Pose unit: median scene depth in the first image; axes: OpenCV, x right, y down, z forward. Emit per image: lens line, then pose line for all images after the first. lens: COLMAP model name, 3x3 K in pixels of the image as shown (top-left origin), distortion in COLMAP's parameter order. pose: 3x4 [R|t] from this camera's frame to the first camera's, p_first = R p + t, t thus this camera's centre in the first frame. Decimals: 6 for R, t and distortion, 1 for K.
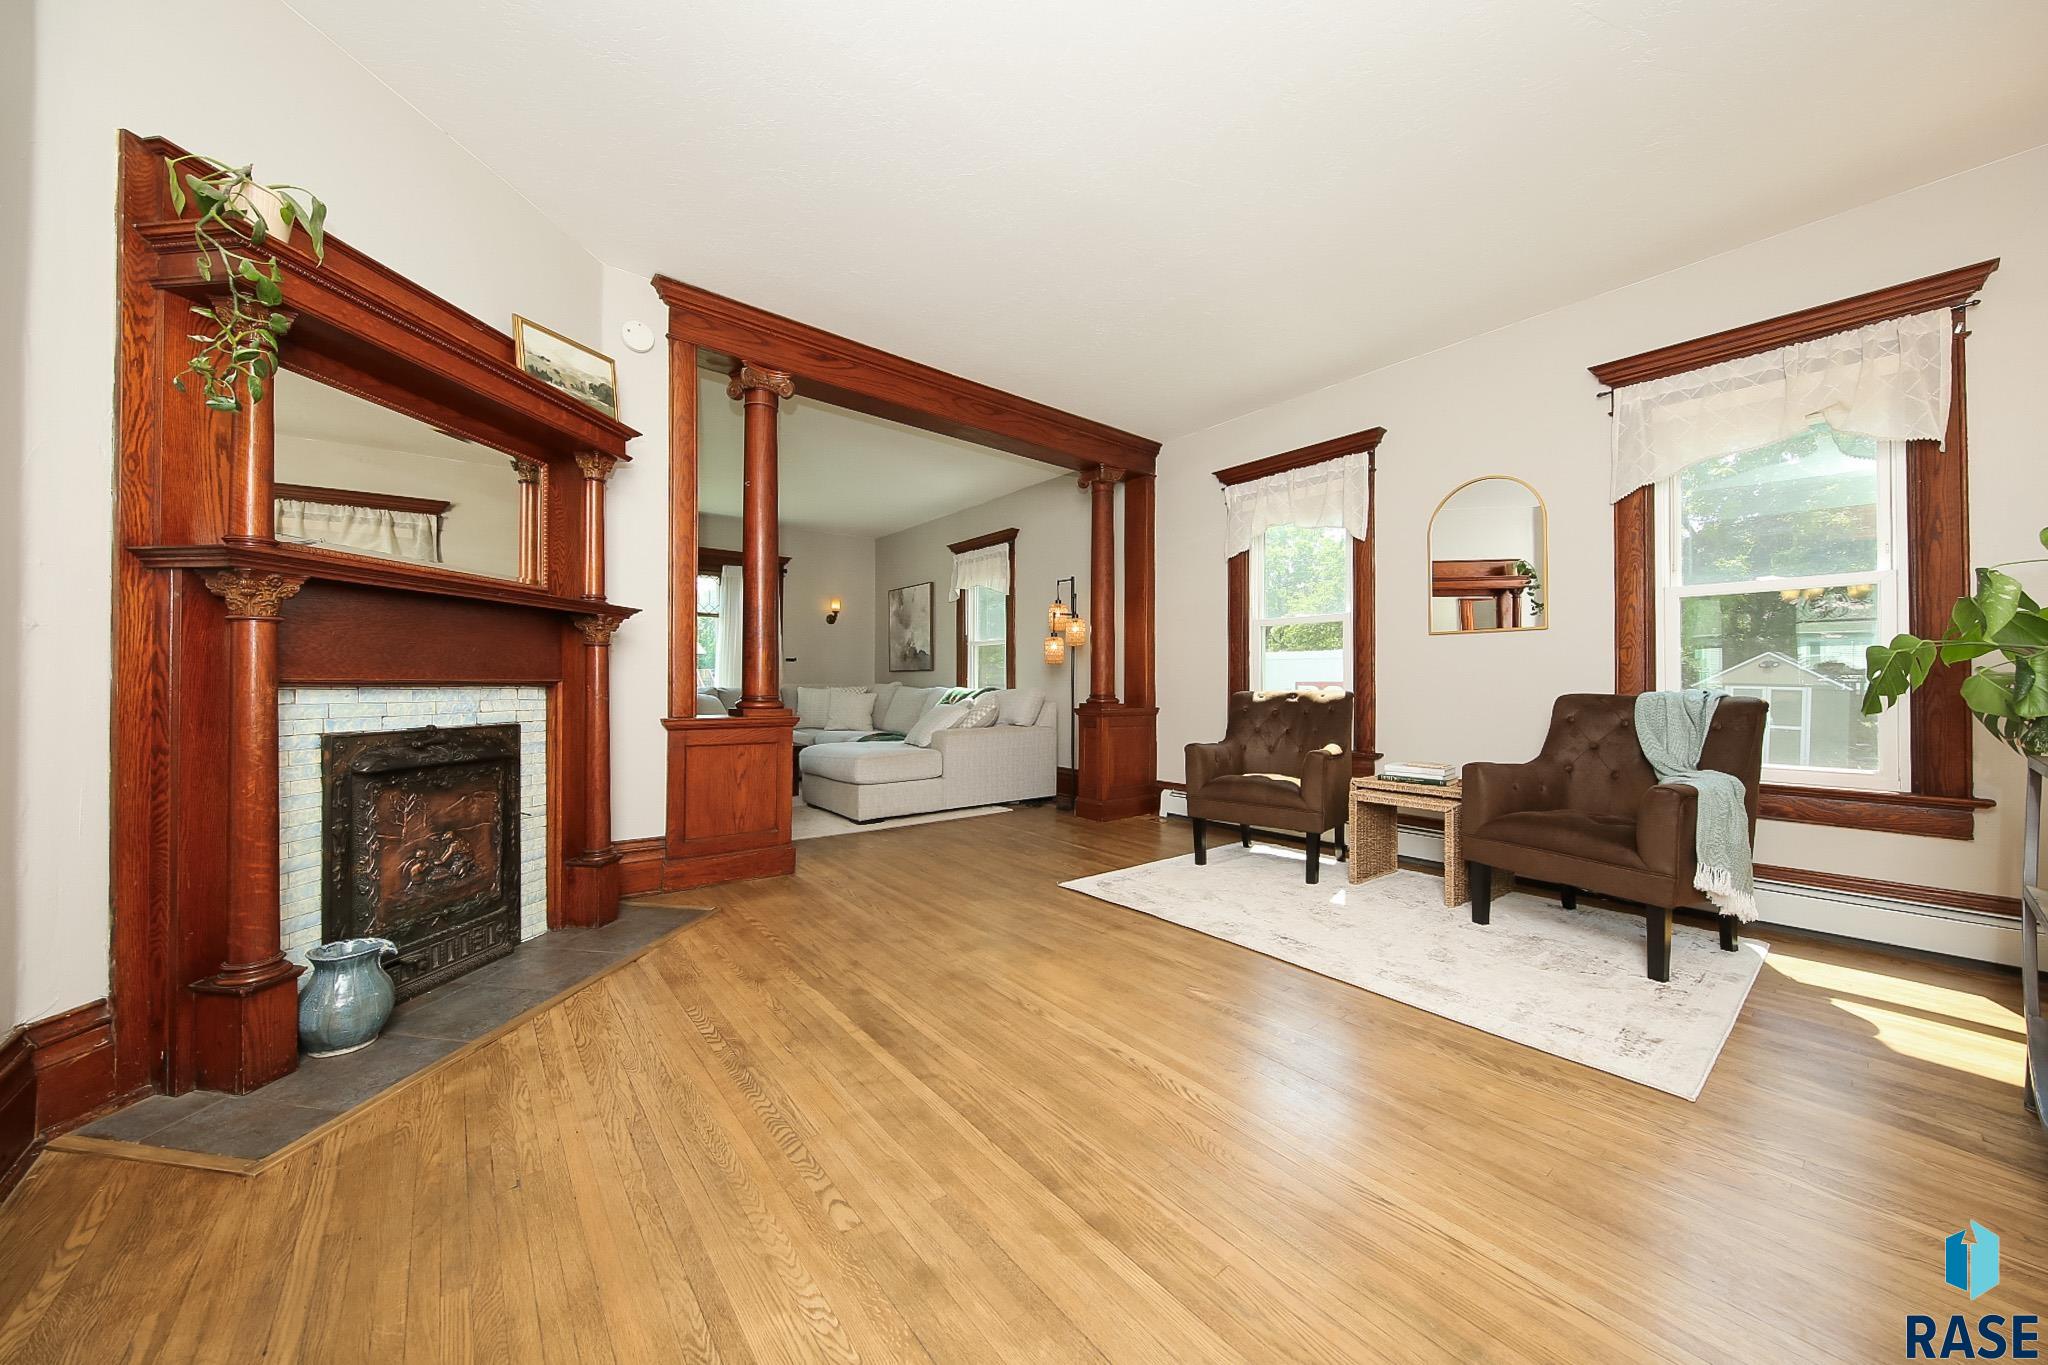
lens RADIAL K [[697.3, 0, 1034.7], [0, 697.3, 678.3], [0, 0, 1]] dist [-0.011223, -0.000135]
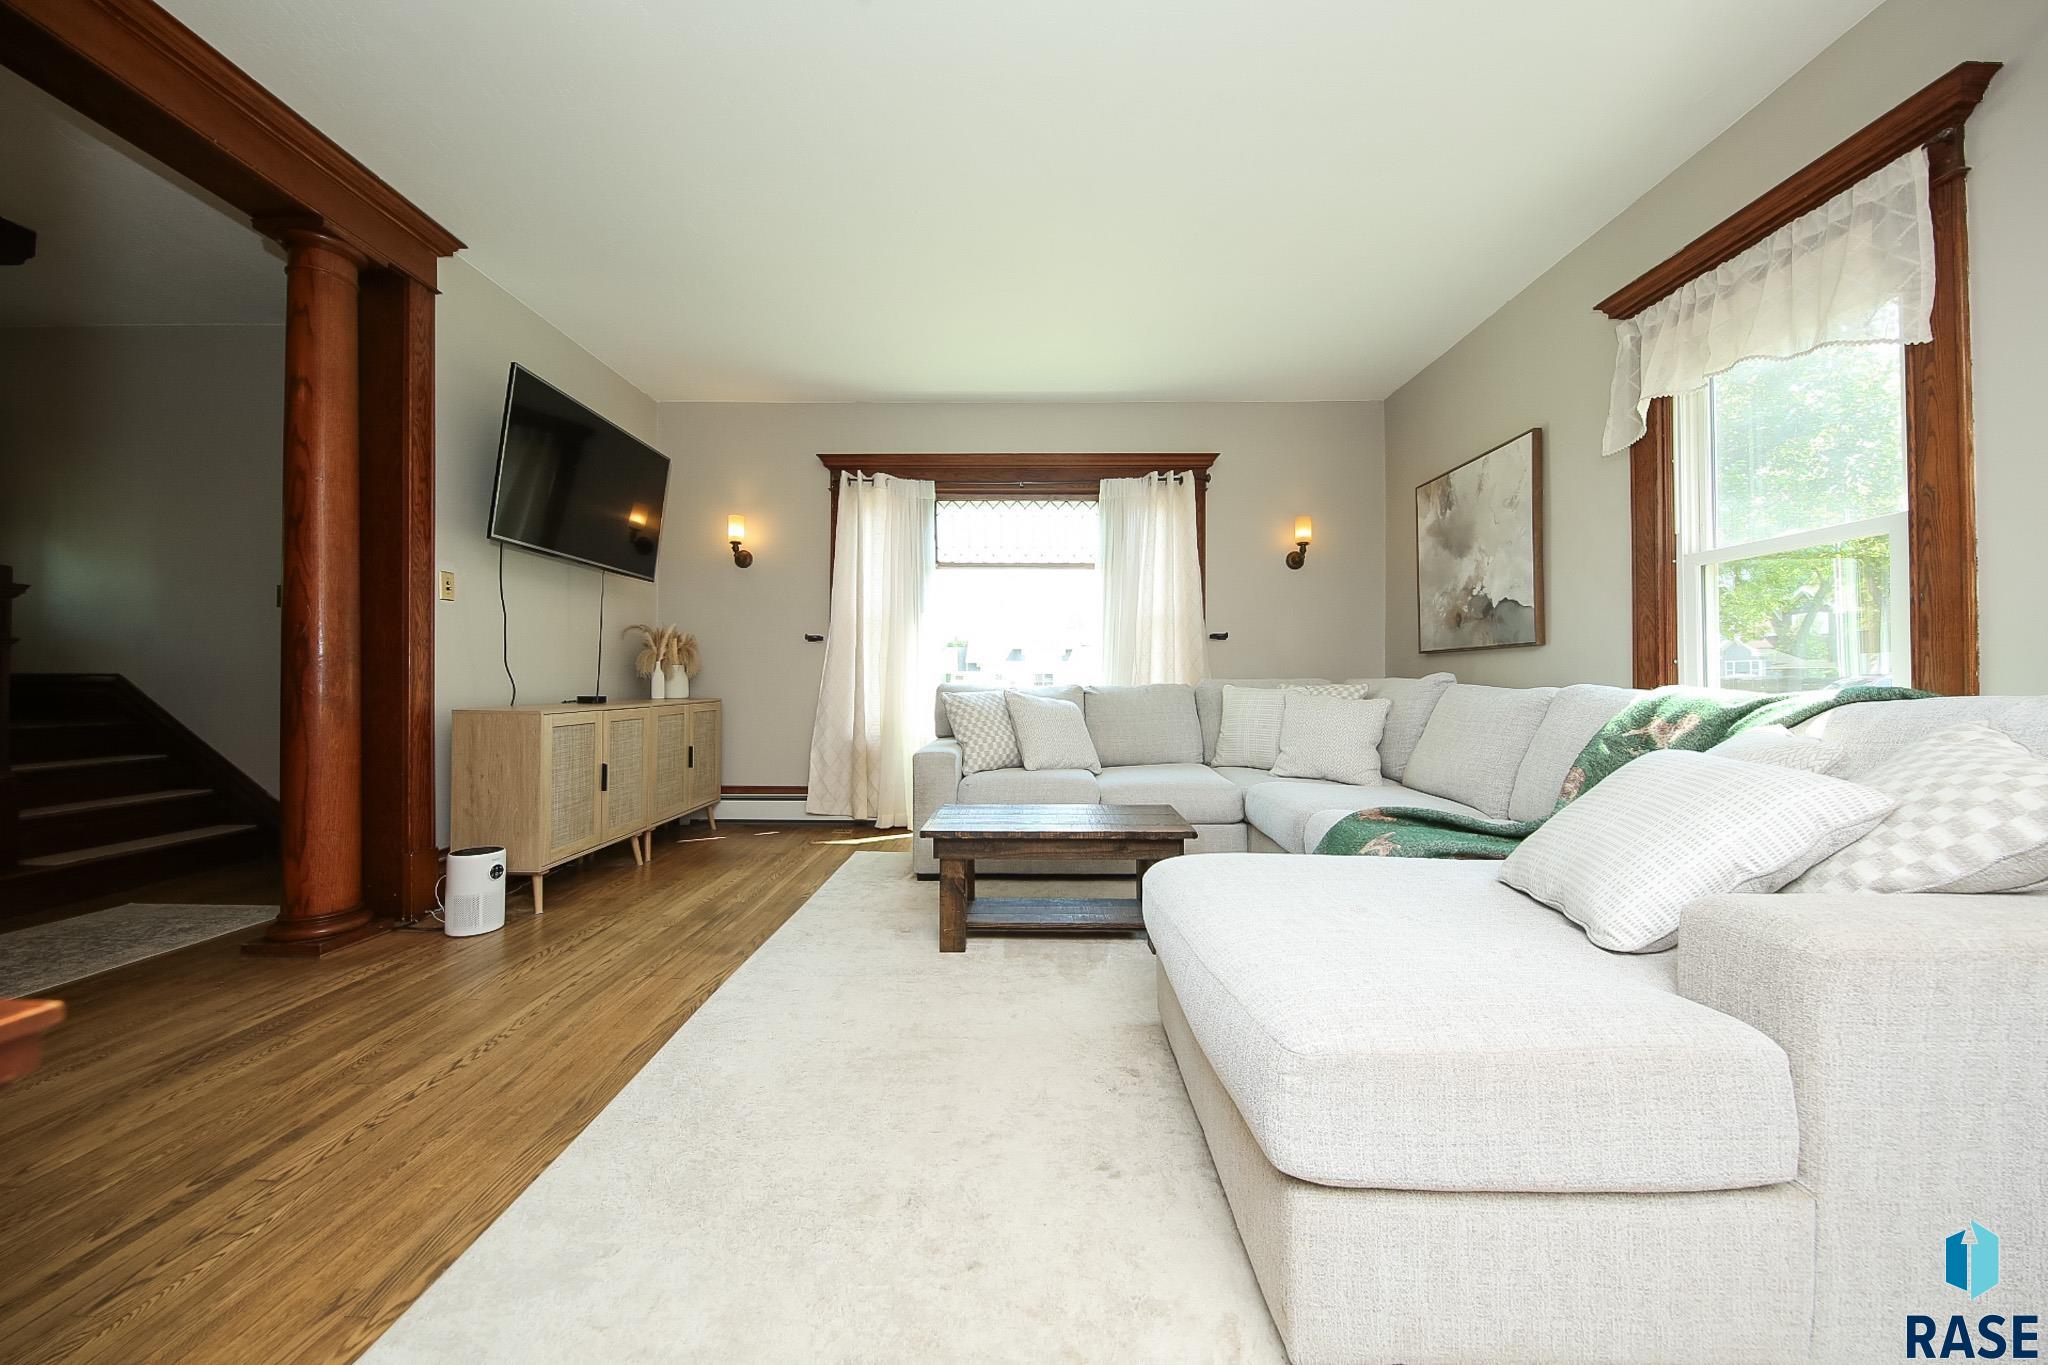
lens RADIAL K [[700.6, 0, 1016.3], [0, 700.6, 677.8], [0, 0, 1]] dist [0.002708, -0.000943]
pose [[0.756986, -0.005212, -0.653410, -0.317608], [0.005674, 0.999983, -0.001402, 0.018817], [0.653406, -0.002646, 0.757003, 1.398657]]
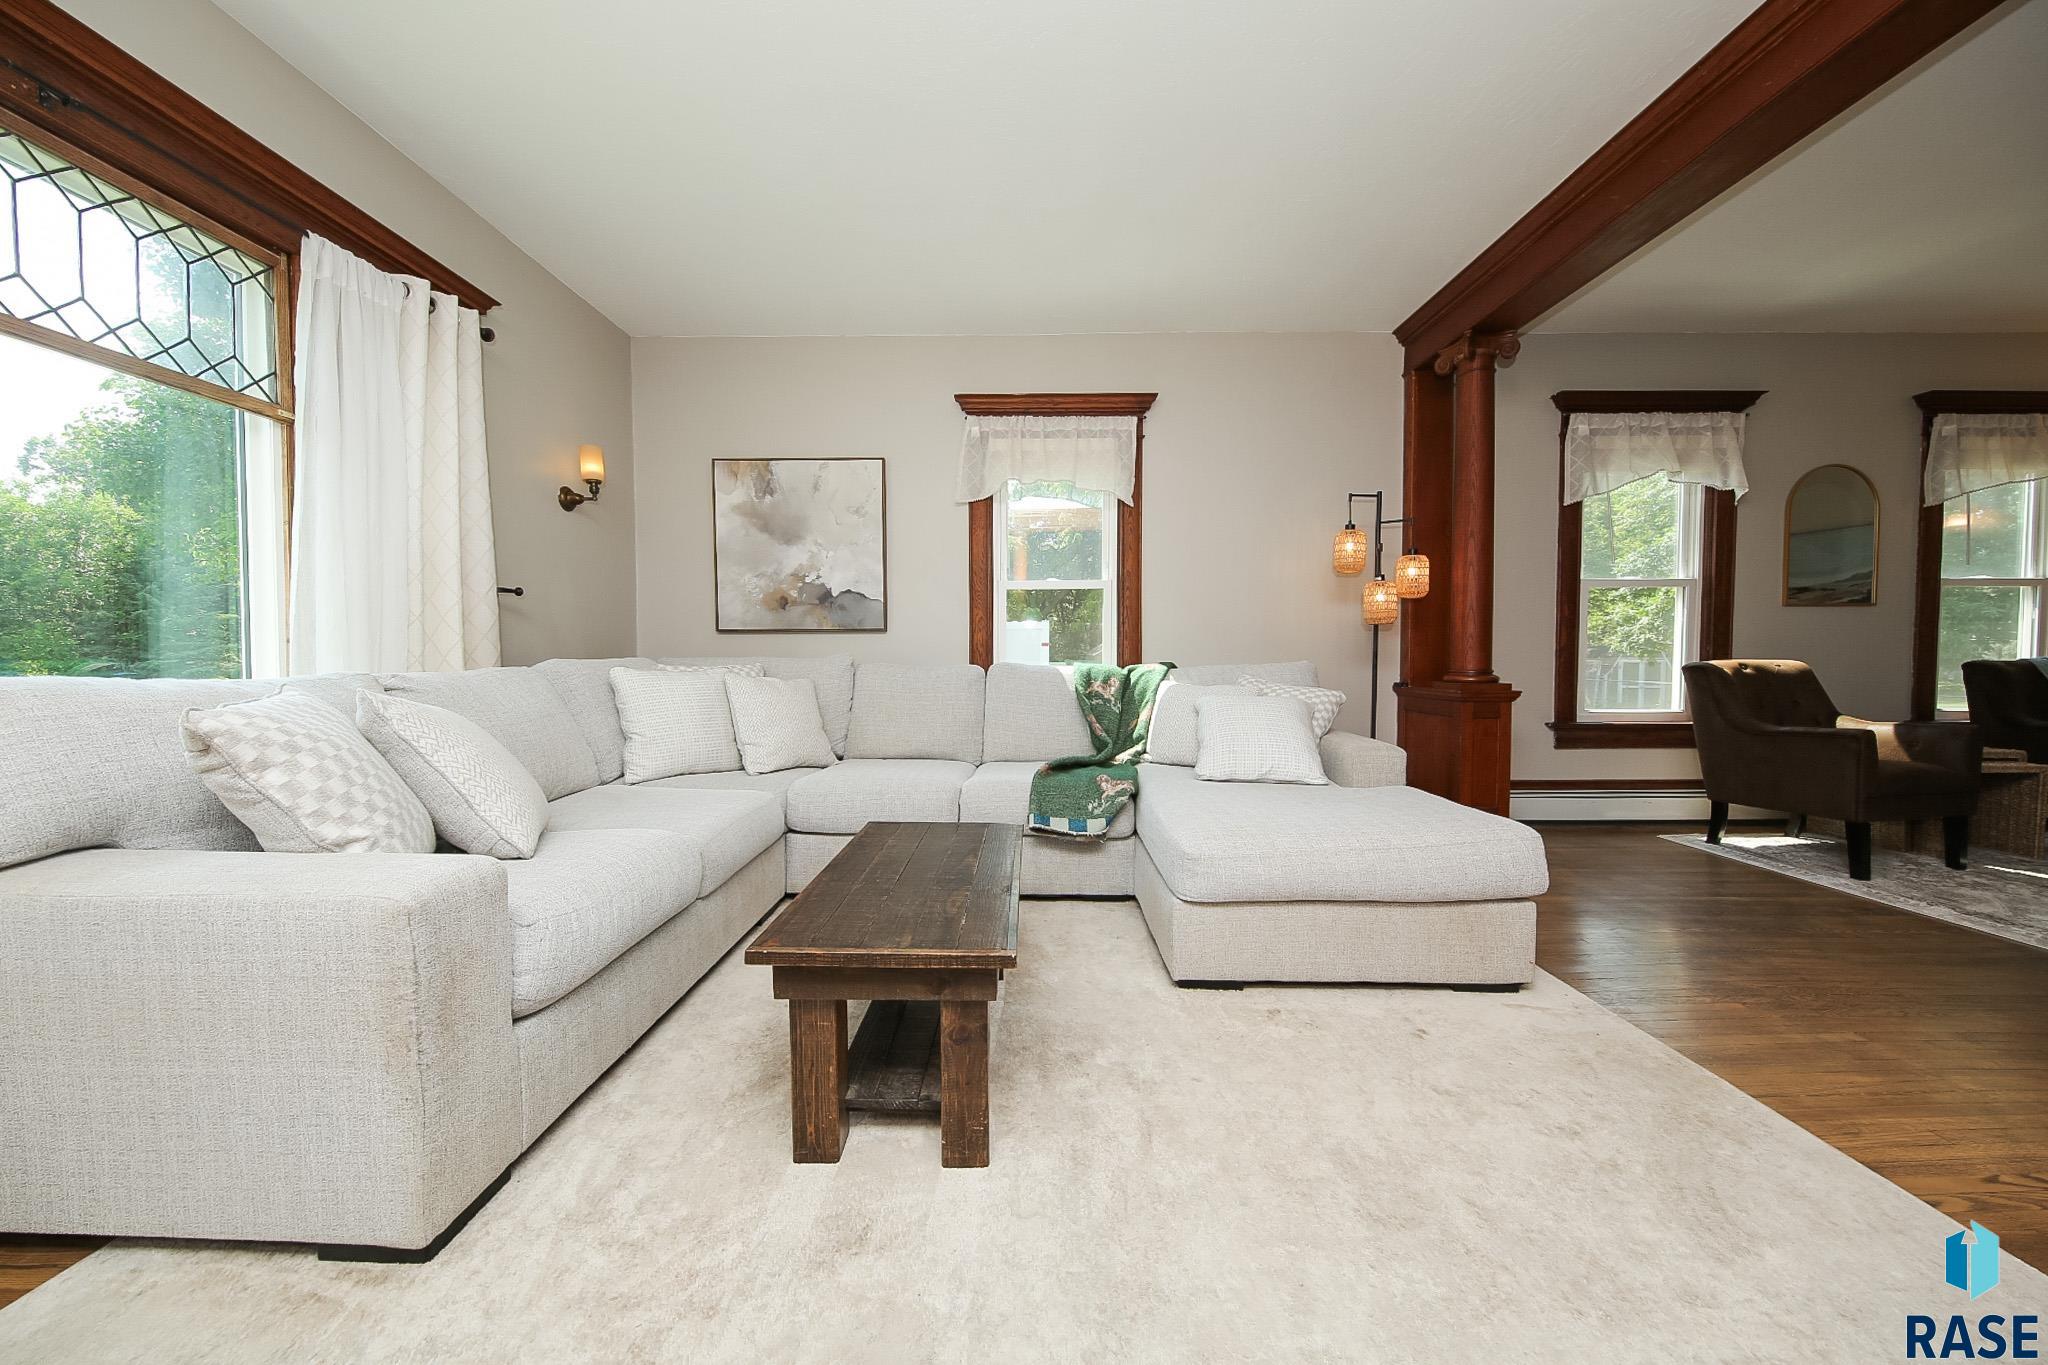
lens RADIAL K [[697.3, 0, 1015.5], [0, 697.3, 663.4], [0, 0, 1]] dist [-0.011223, -0.000135]
pose [[0.648691, -0.018328, 0.760831, -1.346628], [-0.001477, 0.999678, 0.025341, -0.002797], [-0.761051, -0.017562, 0.648455, 1.689568]]
